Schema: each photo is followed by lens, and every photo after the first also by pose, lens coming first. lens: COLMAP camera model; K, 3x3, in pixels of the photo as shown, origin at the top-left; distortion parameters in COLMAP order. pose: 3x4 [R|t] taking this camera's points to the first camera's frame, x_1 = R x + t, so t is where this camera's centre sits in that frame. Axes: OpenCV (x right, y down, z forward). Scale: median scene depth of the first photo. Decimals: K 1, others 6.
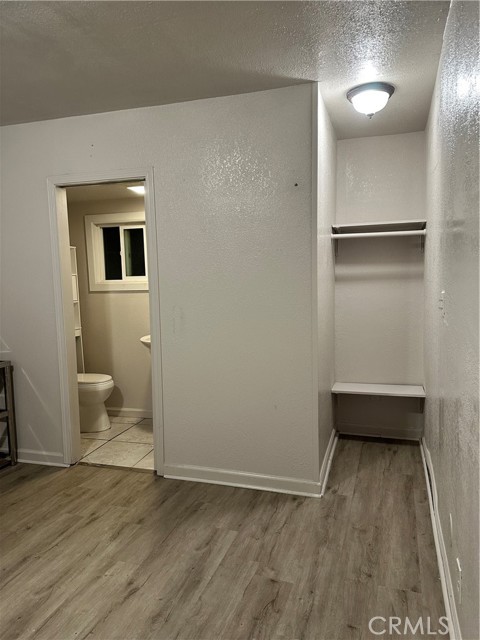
lens RADIAL K [[455.9, 0, 241.2], [0, 455.9, 323.4], [0, 0, 1]] dist [0.100162, -0.115948]
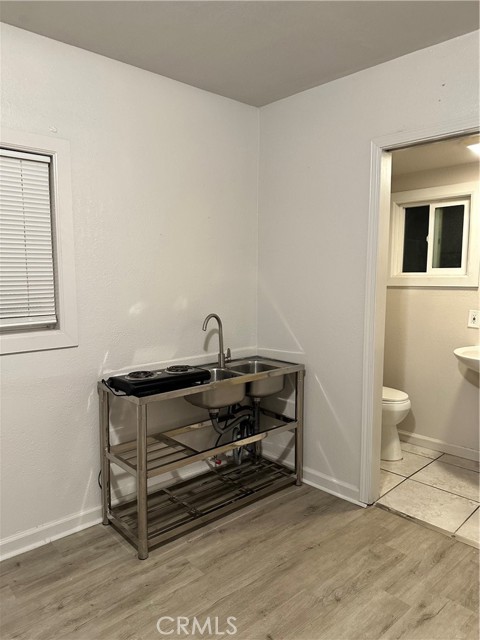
lens RADIAL K [[455.9, 0, 241.2], [0, 455.9, 323.4], [0, 0, 1]] dist [0.100162, -0.115948]
pose [[0.878097, 0.075807, -0.472439, -0.201083], [-0.070389, 0.997093, 0.029163, -0.011299], [0.473276, 0.007647, 0.880881, 0.193430]]
